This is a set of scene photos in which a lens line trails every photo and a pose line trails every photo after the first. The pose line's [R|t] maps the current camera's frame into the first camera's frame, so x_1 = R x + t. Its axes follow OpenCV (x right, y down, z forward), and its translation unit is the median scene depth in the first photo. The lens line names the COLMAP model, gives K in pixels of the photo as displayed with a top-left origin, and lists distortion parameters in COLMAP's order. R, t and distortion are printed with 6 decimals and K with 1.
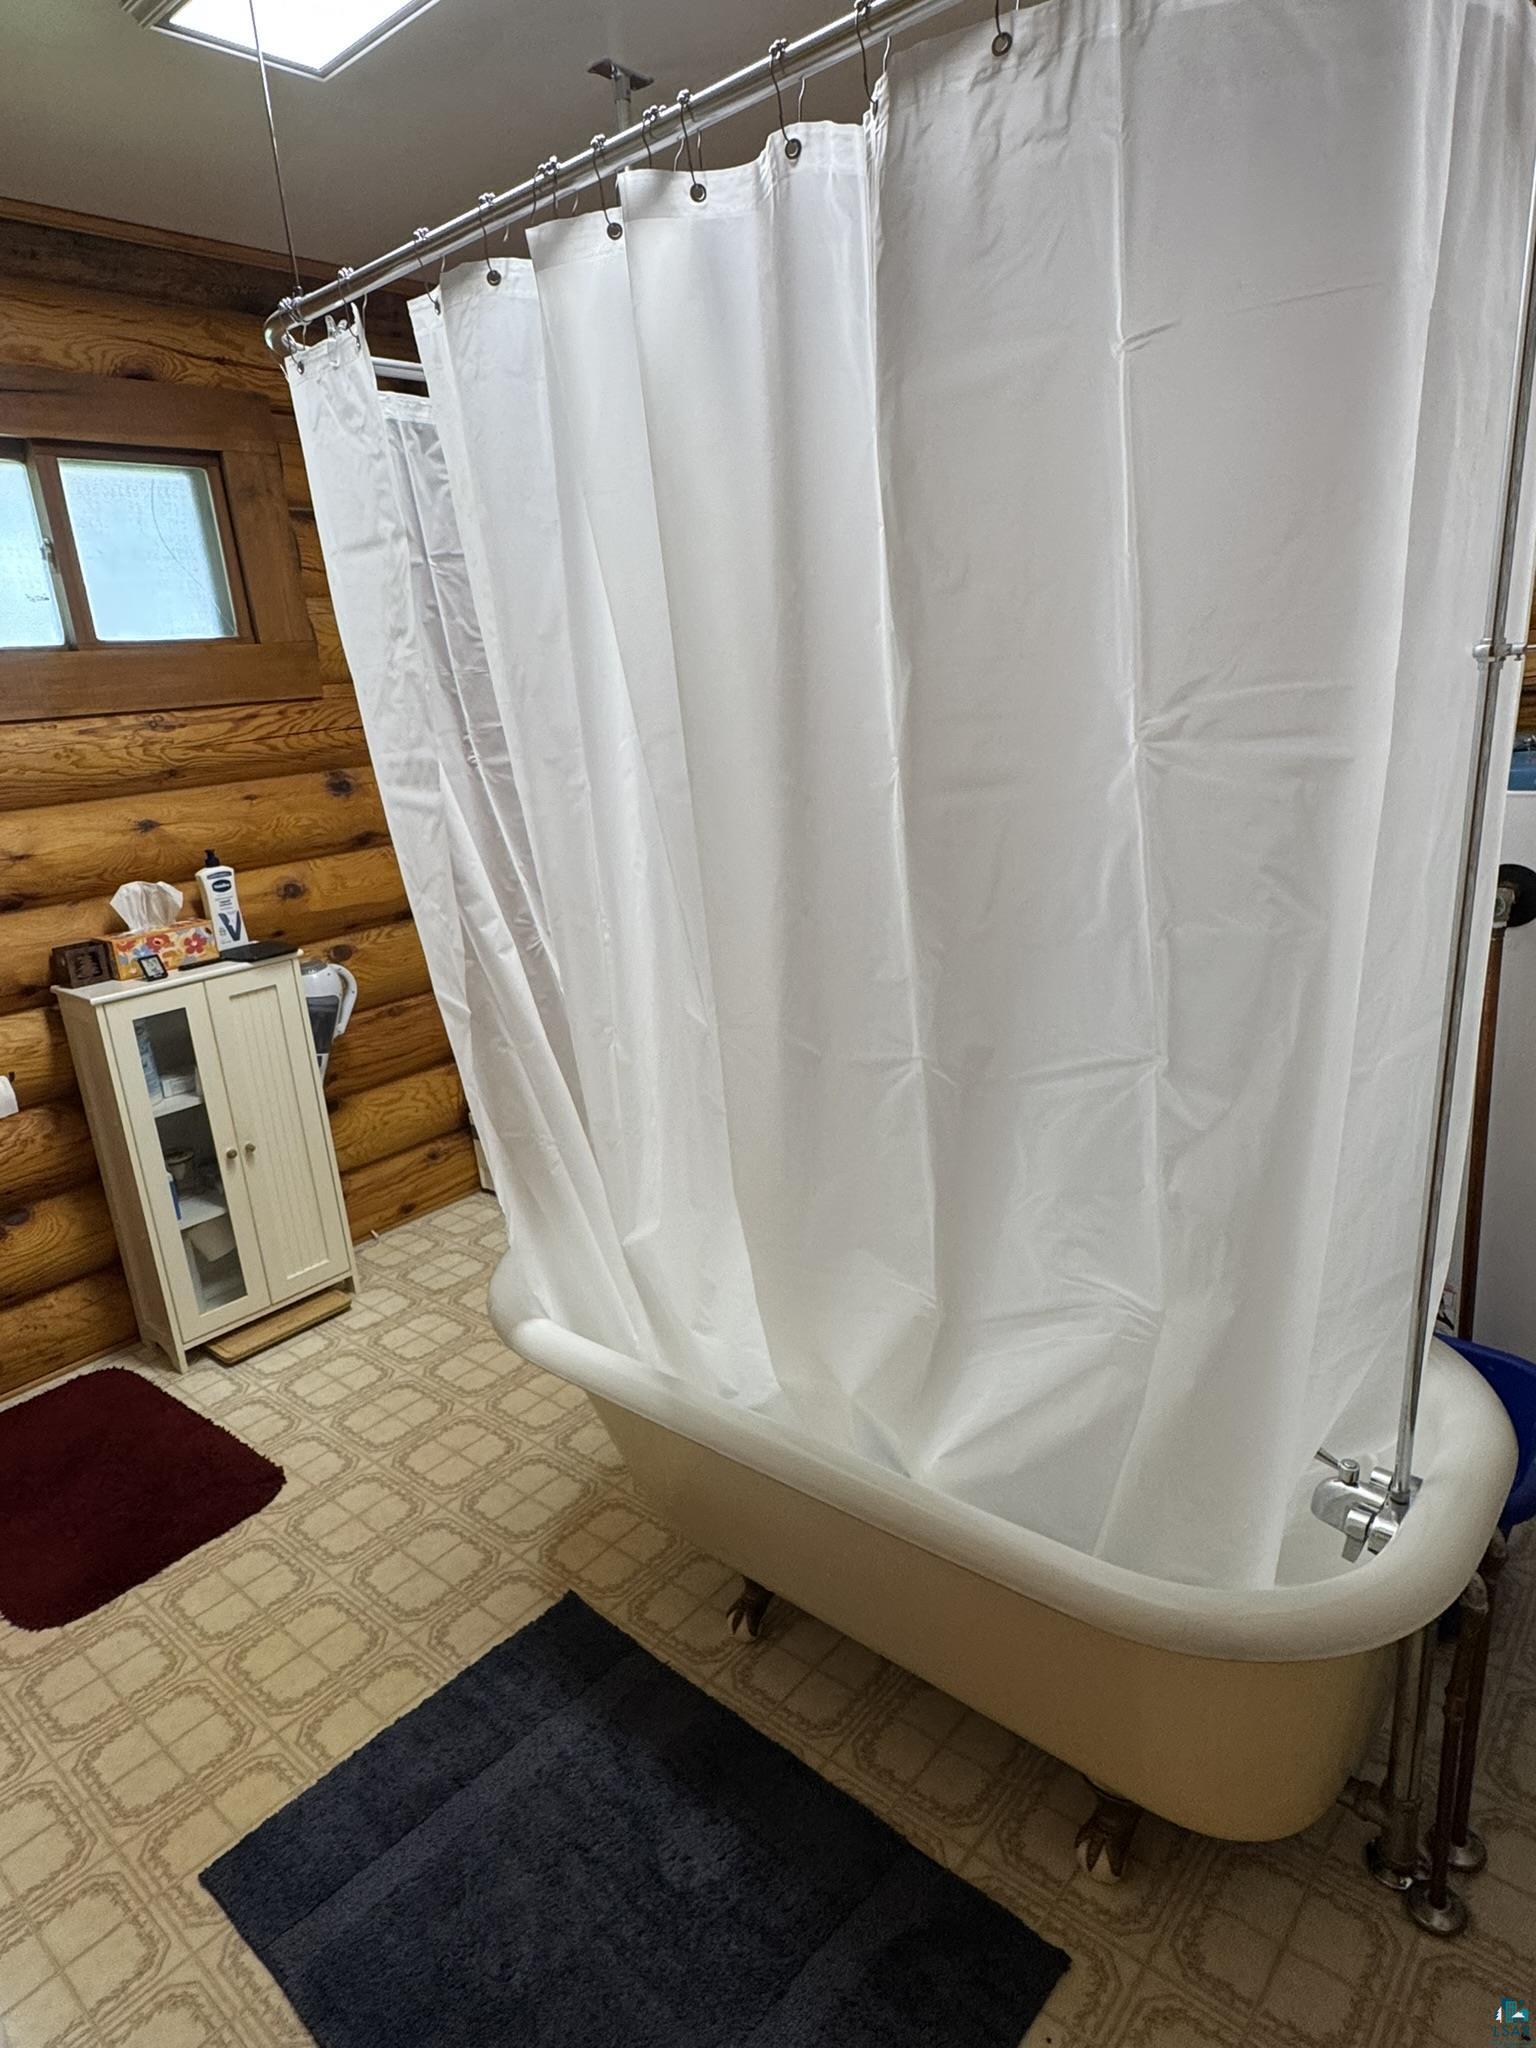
lens RADIAL K [[1209.9, 0, 767.9], [0, 1209.9, 1021.0], [0, 0, 1]] dist [-0.006546, 0.000031]
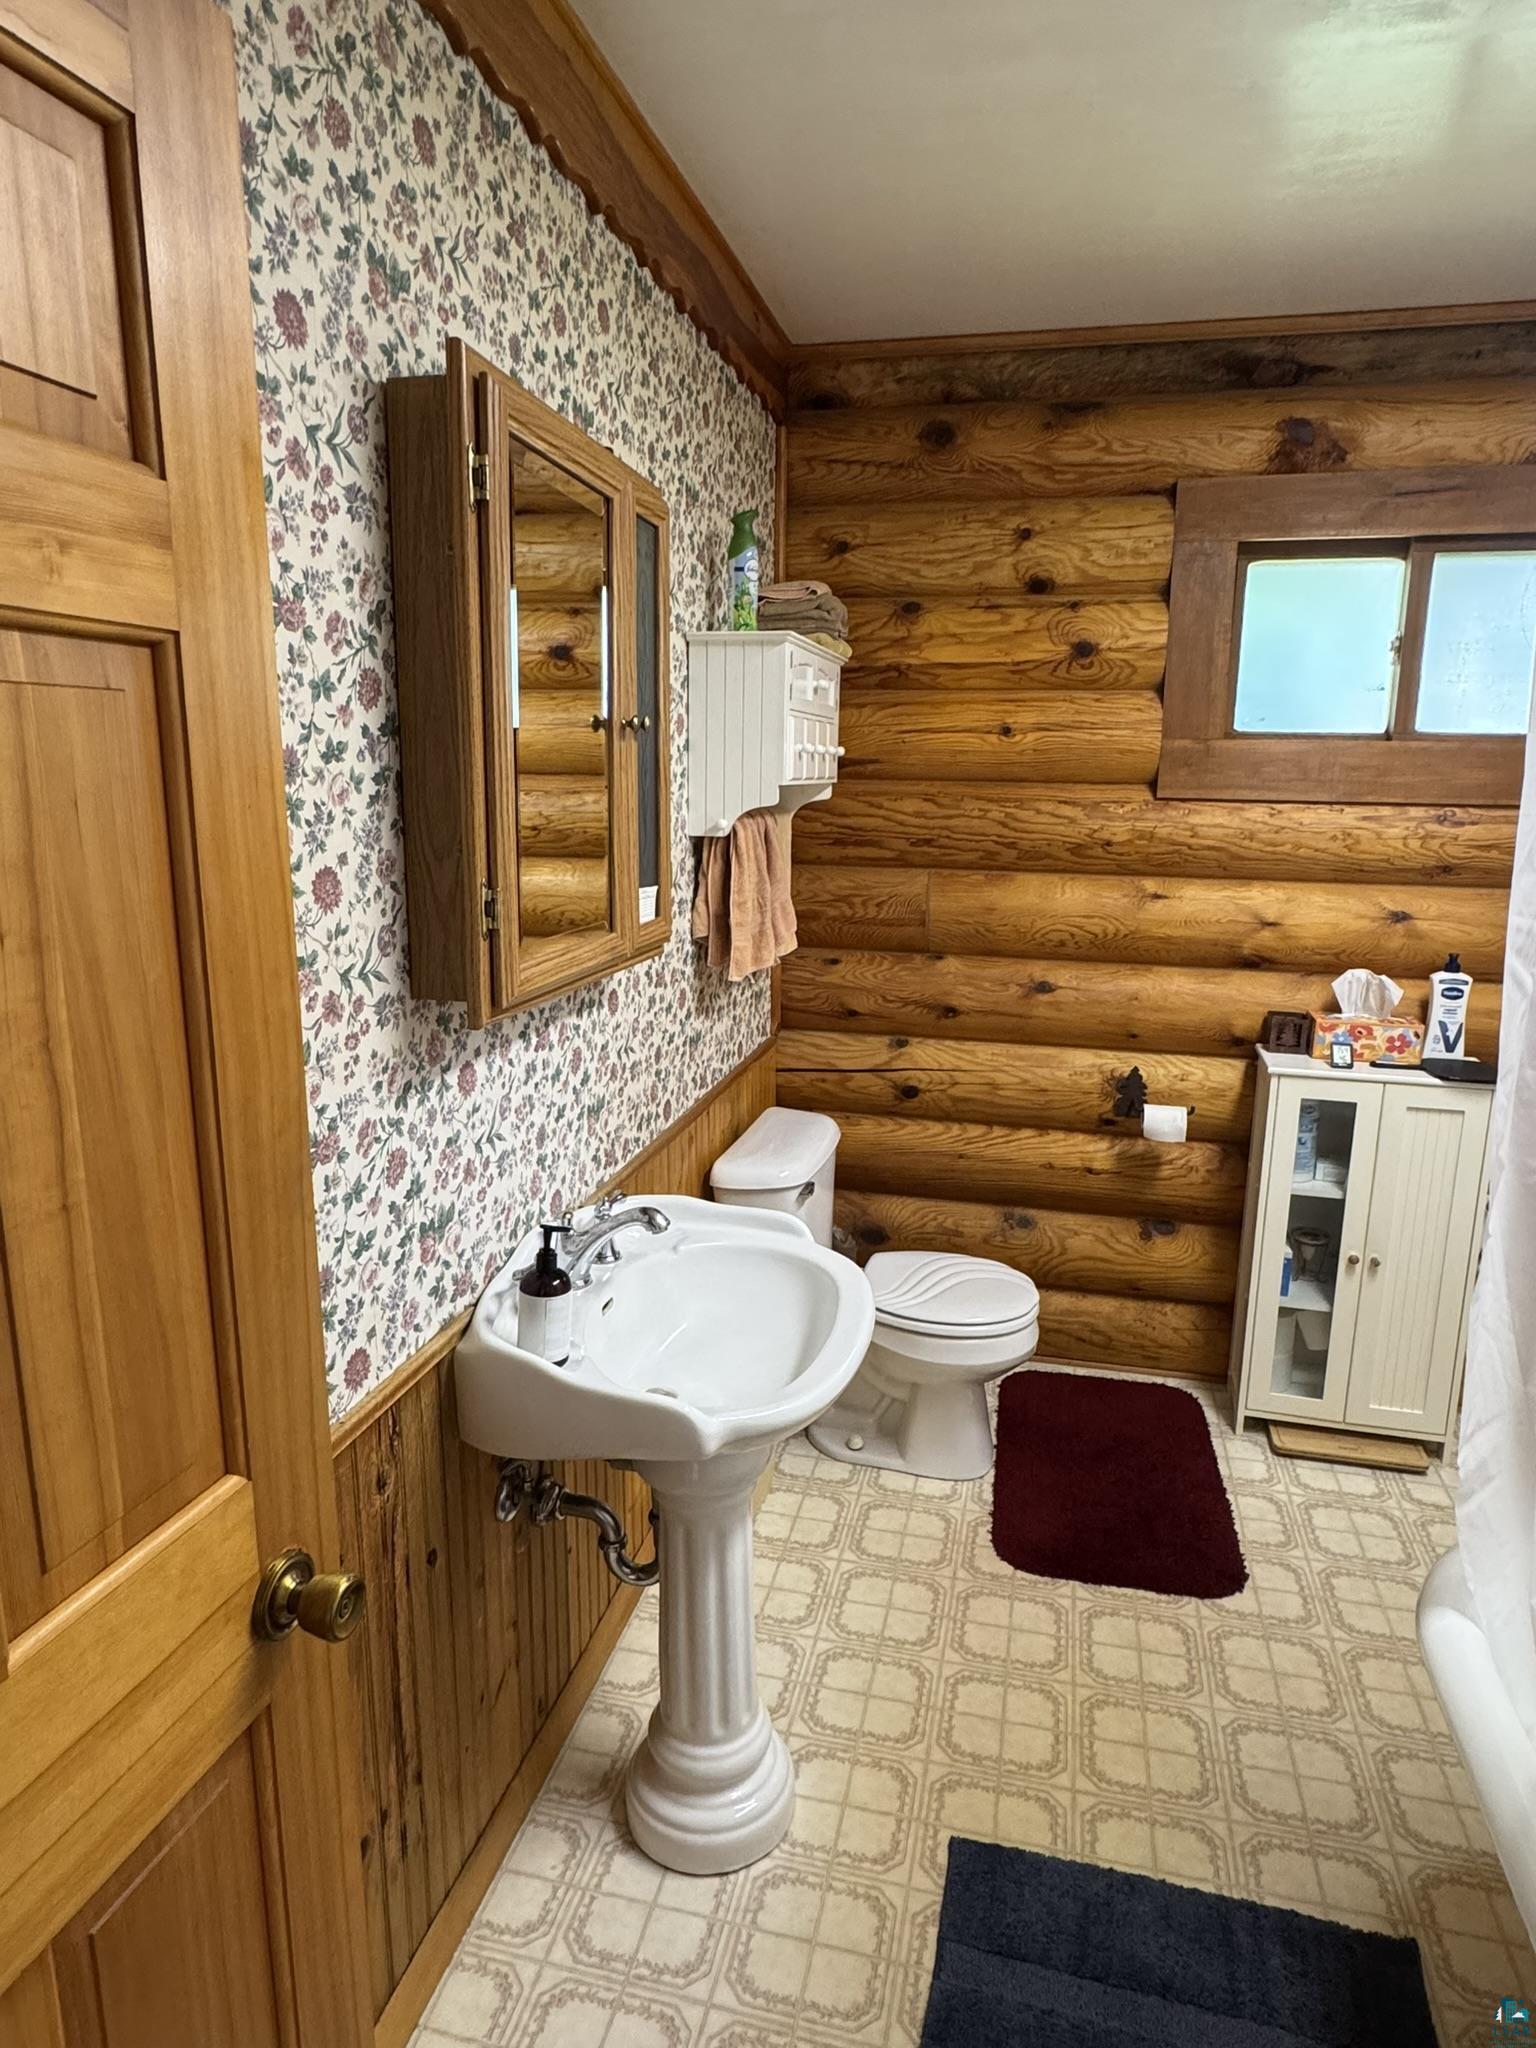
lens RADIAL K [[1209.9, 0, 769.8], [0, 1209.9, 1026.8], [0, 0, 1]] dist [-0.006546, 0.000031]
pose [[0.446620, 0.273581, -0.851871, 0.124014], [-0.294072, 0.944094, 0.149022, -0.075085], [0.845016, 0.183955, 0.502104, 0.089942]]
